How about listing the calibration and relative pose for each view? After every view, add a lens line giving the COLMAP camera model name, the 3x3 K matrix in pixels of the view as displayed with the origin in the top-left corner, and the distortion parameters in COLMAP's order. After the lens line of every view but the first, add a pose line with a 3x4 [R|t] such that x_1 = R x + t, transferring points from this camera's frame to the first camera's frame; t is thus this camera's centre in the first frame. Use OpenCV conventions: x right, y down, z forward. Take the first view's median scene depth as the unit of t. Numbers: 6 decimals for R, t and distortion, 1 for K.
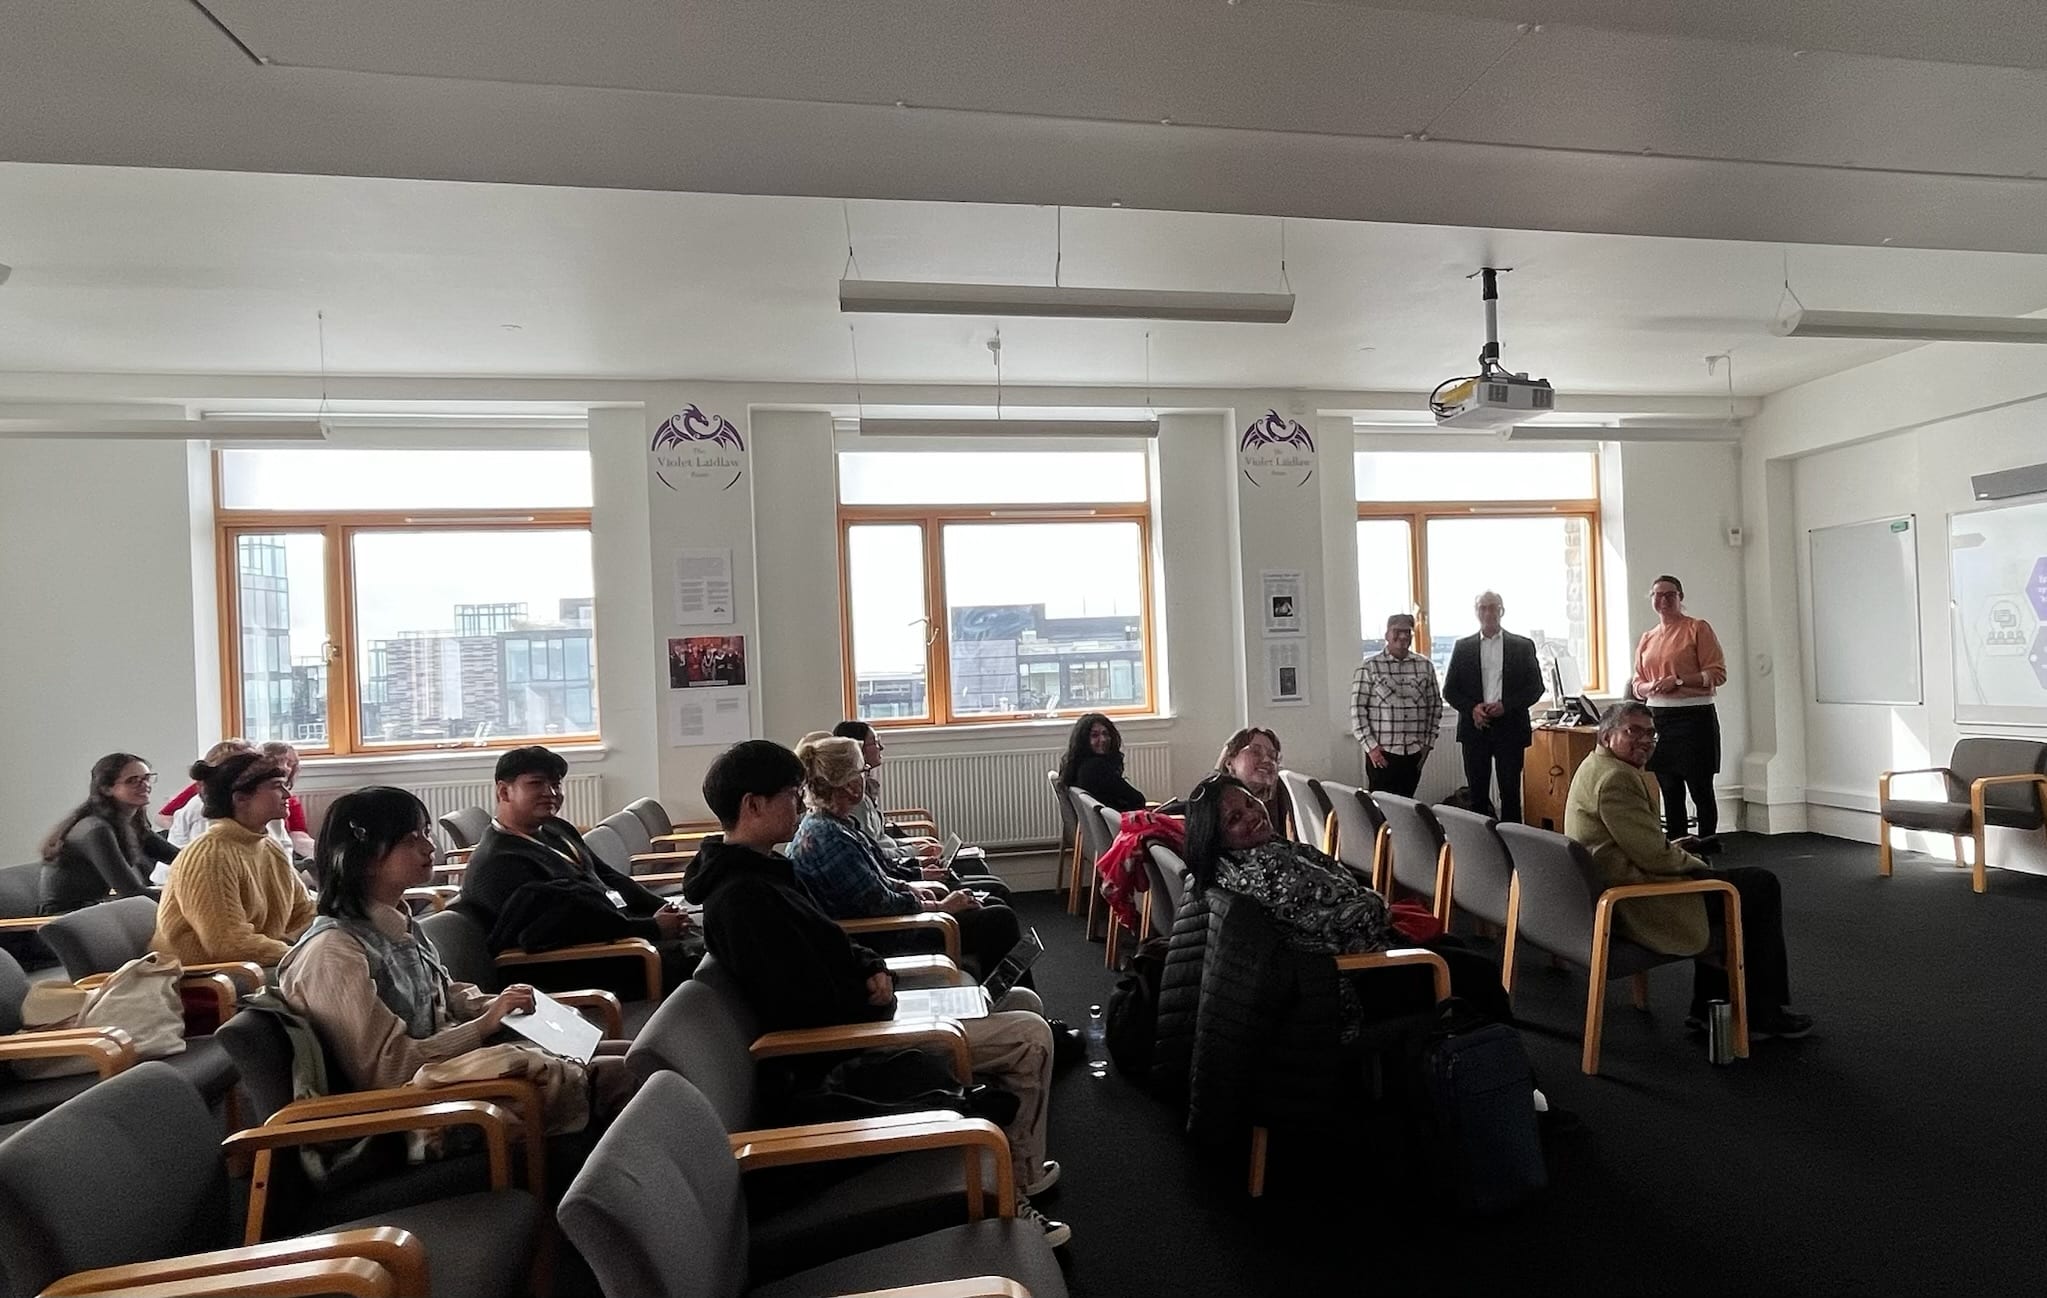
lens RADIAL K [[1549.6, 0, 1024.5], [0, 1549.6, 658.9], [0, 0, 1]] dist [-0.011467, -0.001752]
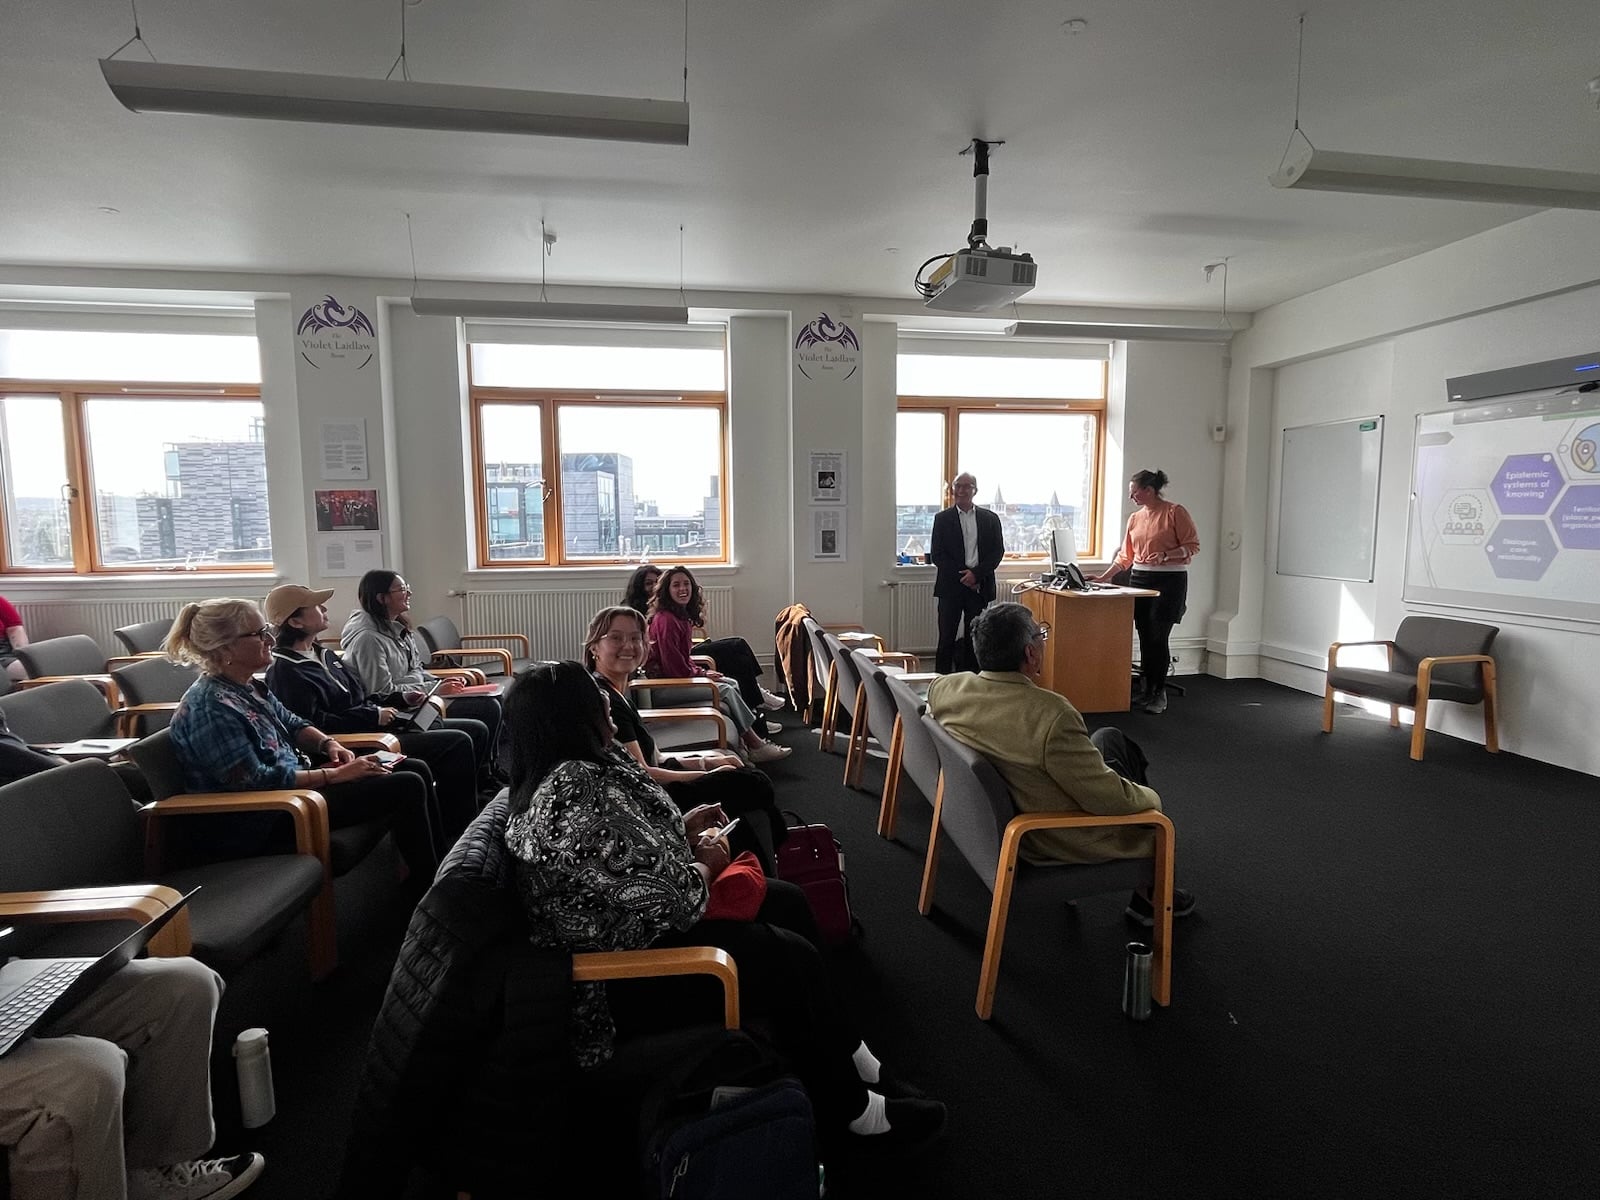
lens RADIAL K [[750.9, 0, 804.1], [0, 750.9, 585.5], [0, 0, 1]] dist [-0.010894, 0.001734]
pose [[0.996425, 0.041110, -0.073801, 0.203875], [-0.033189, 0.993864, 0.105512, -0.013625], [0.077685, -0.102686, 0.991676, 0.422535]]
